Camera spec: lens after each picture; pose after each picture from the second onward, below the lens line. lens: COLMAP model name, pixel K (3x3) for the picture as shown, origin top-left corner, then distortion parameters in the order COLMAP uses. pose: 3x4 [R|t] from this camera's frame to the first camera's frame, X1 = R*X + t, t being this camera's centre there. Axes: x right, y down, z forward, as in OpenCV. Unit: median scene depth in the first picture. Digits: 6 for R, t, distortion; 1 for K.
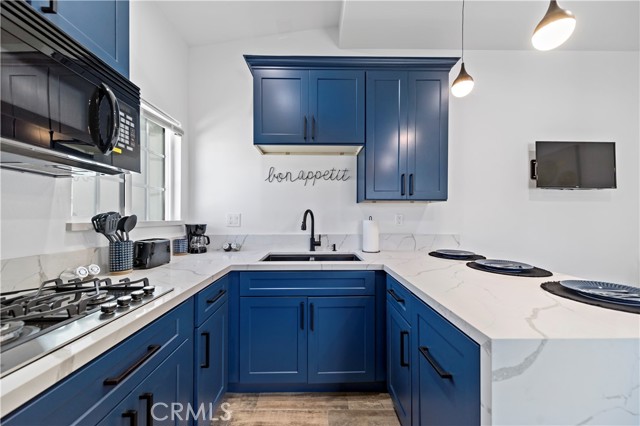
lens RADIAL K [[222.4, 0, 320.8], [0, 222.4, 218.4], [0, 0, 1]] dist [-0.006067, -0.000386]
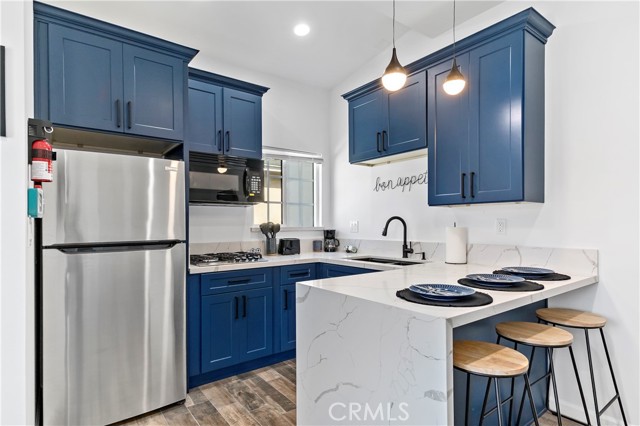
lens RADIAL K [[349.7, 0, 324.1], [0, 349.7, 222.1], [0, 0, 1]] dist [0.009976, 0.000780]
pose [[0.595401, -0.008651, -0.803382, 1.009982], [0.004884, 0.999963, -0.007148, -0.003599], [0.803413, 0.000332, 0.595421, -0.221381]]
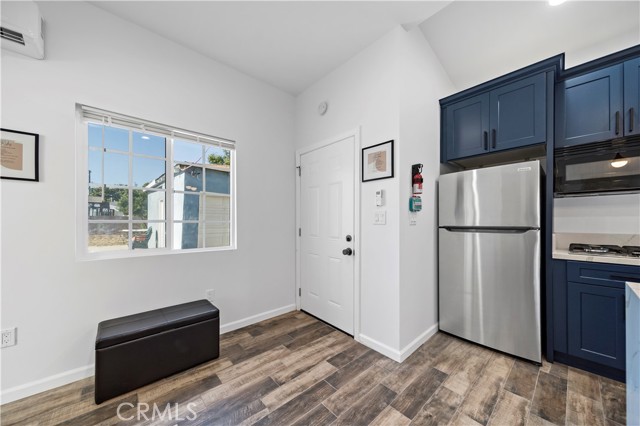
lens RADIAL K [[222.4, 0, 319.2], [0, 222.4, 214.7], [0, 0, 1]] dist [-0.006067, -0.000386]
pose [[-0.776458, -0.005871, -0.630141, 1.003925], [0.002212, 0.999925, -0.012043, 0.004249], [0.630165, -0.010745, -0.776387, 0.229211]]
